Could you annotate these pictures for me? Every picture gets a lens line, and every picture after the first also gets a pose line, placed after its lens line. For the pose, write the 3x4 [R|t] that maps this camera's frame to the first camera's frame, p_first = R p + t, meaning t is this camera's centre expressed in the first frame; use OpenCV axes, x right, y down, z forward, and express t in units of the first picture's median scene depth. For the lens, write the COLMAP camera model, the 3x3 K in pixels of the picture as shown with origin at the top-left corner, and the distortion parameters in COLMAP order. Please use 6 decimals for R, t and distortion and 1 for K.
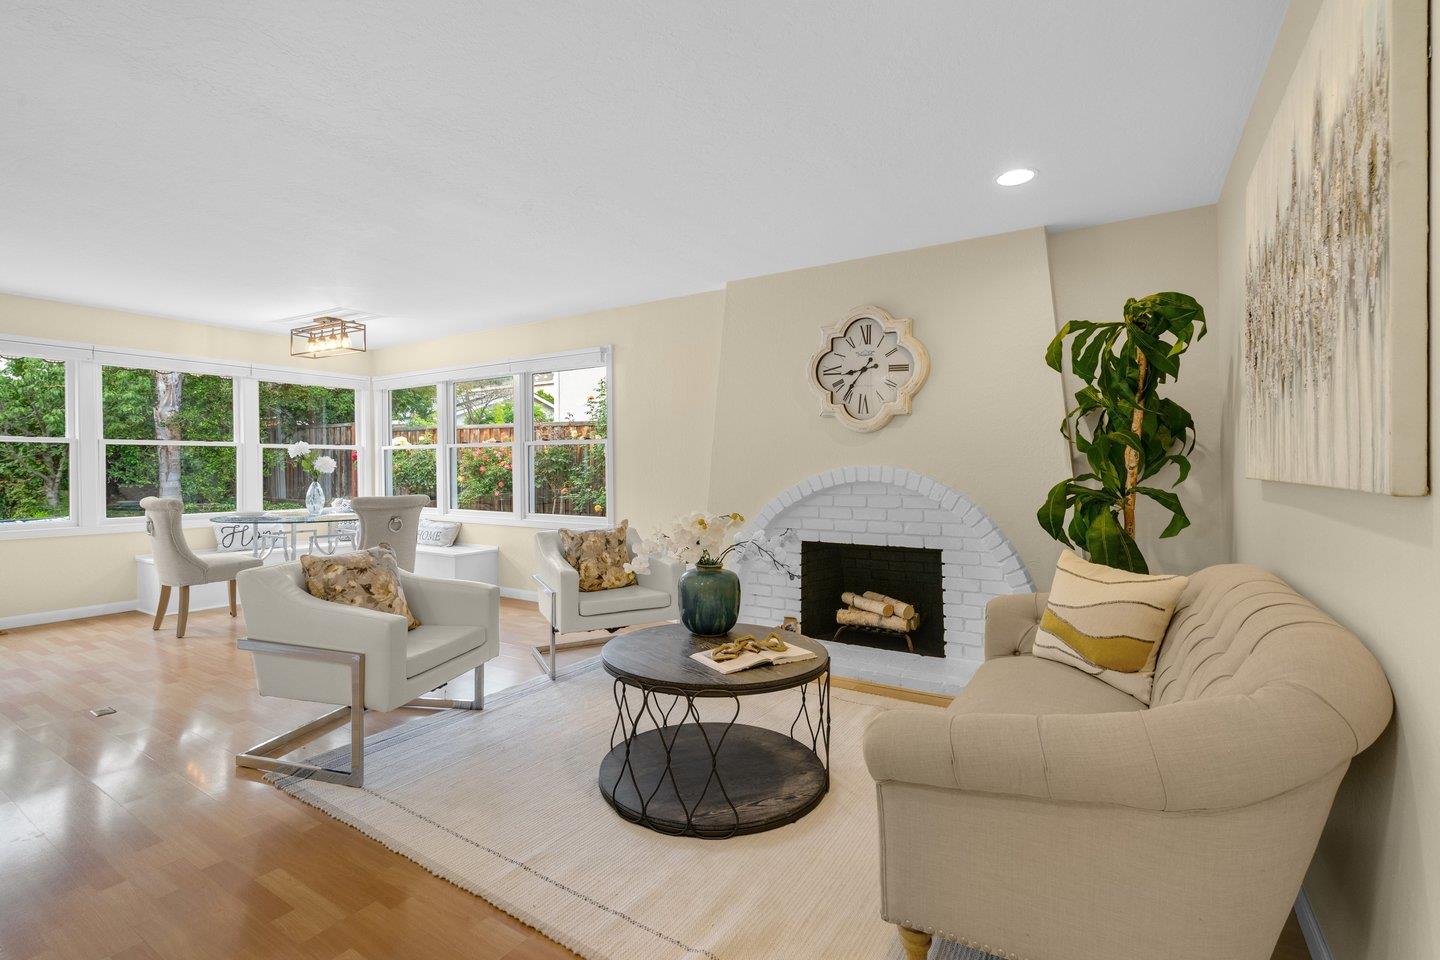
lens RADIAL K [[654.0, 0, 718.6], [0, 654.0, 464.4], [0, 0, 1]] dist [-0.001899, 0.000385]
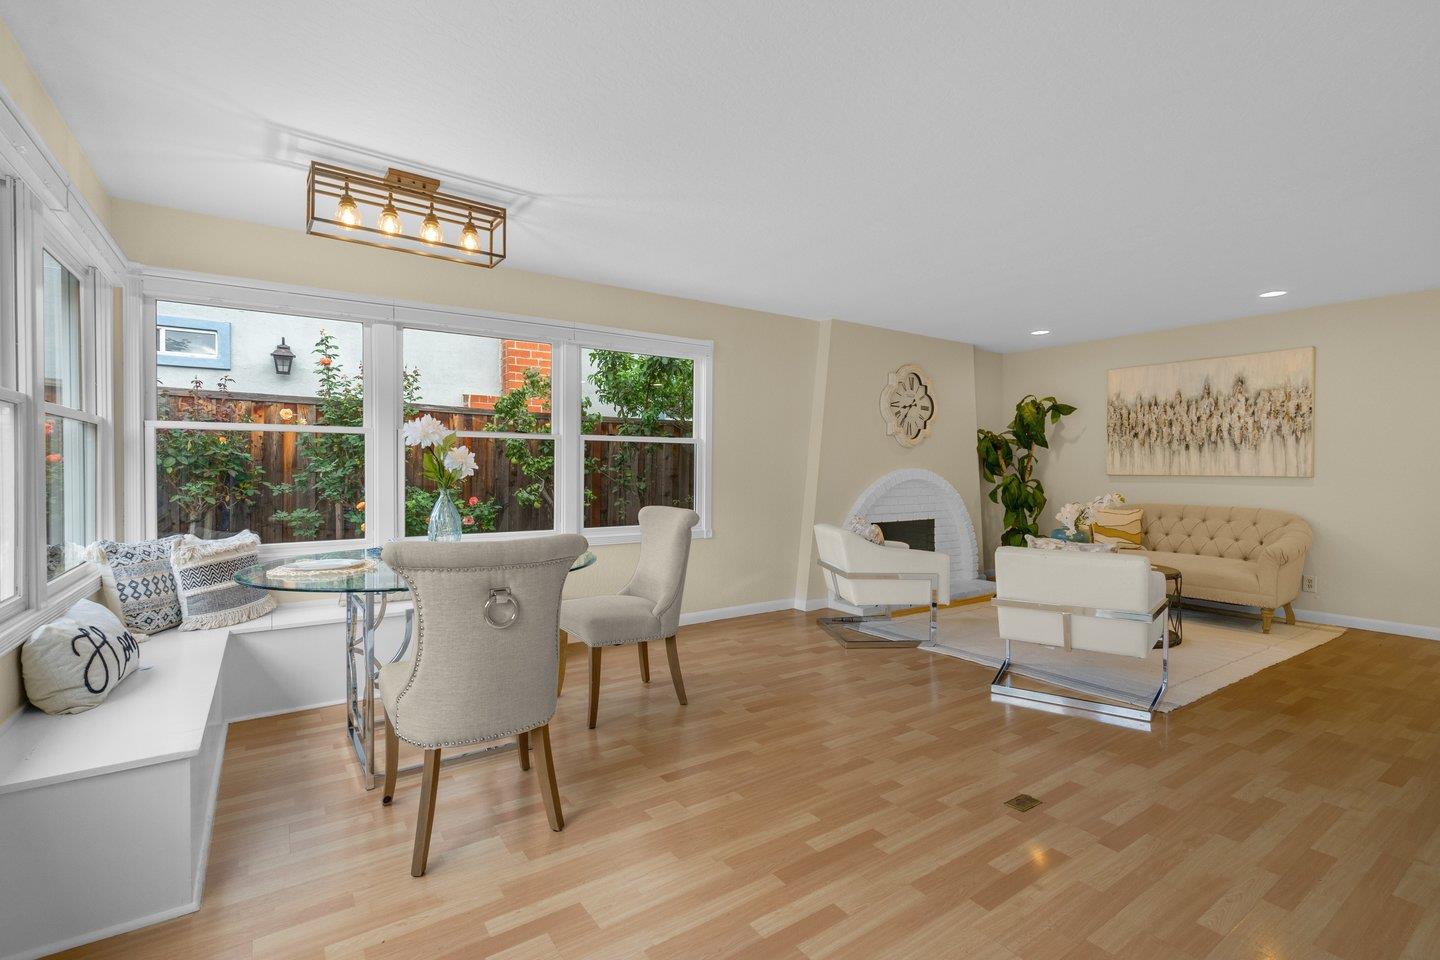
lens RADIAL K [[654.0, 0, 718.6], [0, 654.0, 464.4], [0, 0, 1]] dist [-0.001899, 0.000385]
pose [[0.404327, 0.007164, 0.914587, -1.699796], [-0.006339, 0.999967, -0.005030, 0.002839], [-0.914593, -0.003764, 0.404359, 0.982781]]
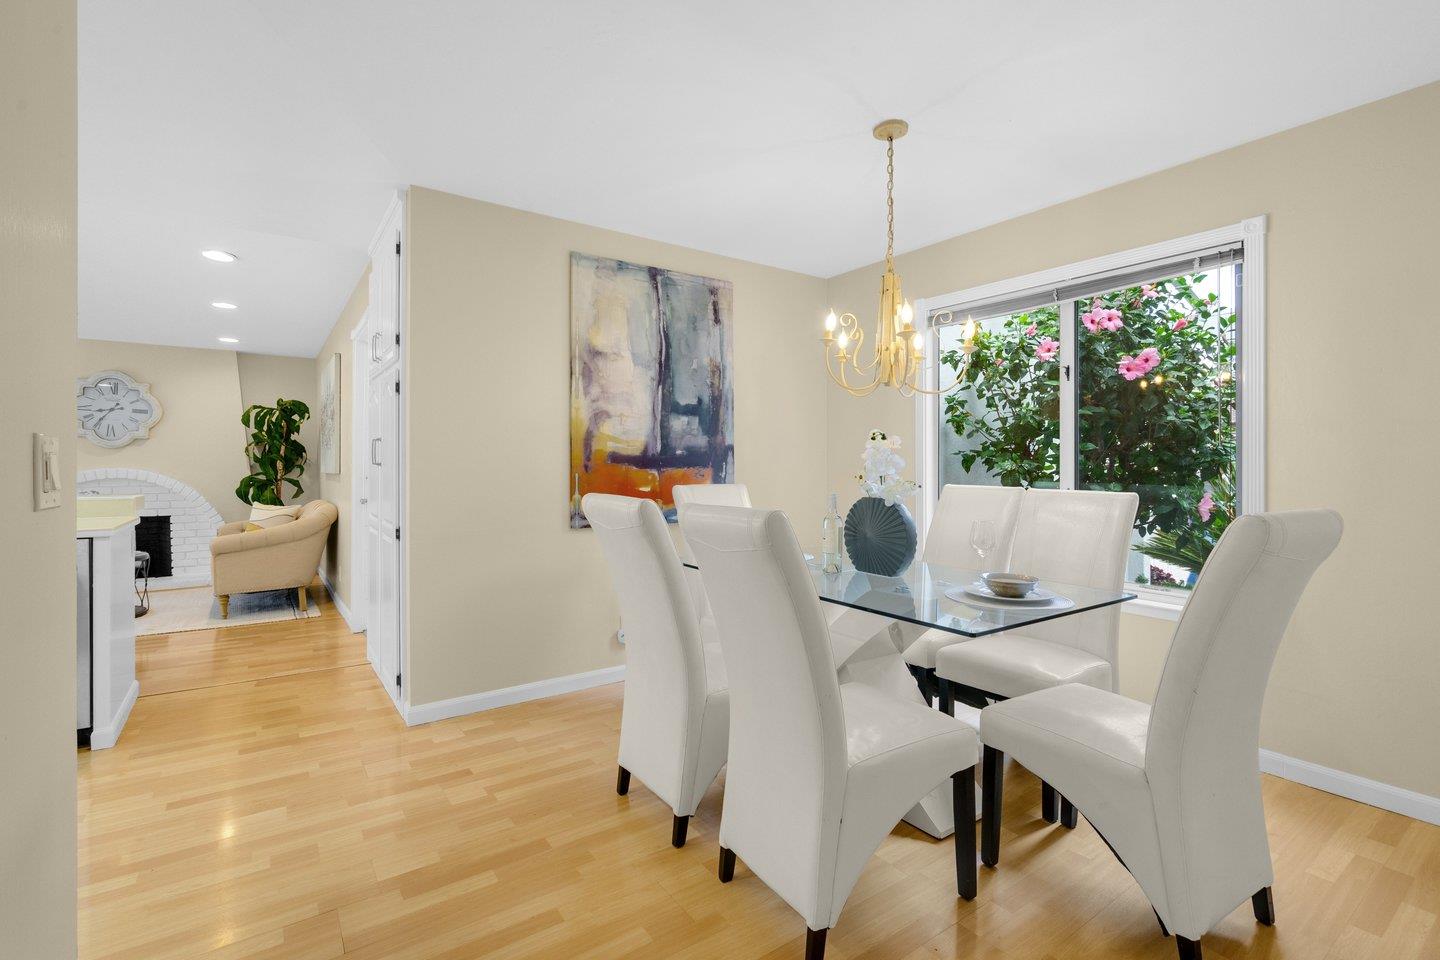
lens RADIAL K [[654.3, 0, 722.2], [0, 654.3, 470.1], [0, 0, 1]] dist [0.000126, 0.000842]
pose [[0.384427, 0.004920, 0.923142, -0.870455], [-0.000145, 0.999986, -0.005269, 0.017767], [-0.923155, 0.001892, 0.384422, -1.286264]]
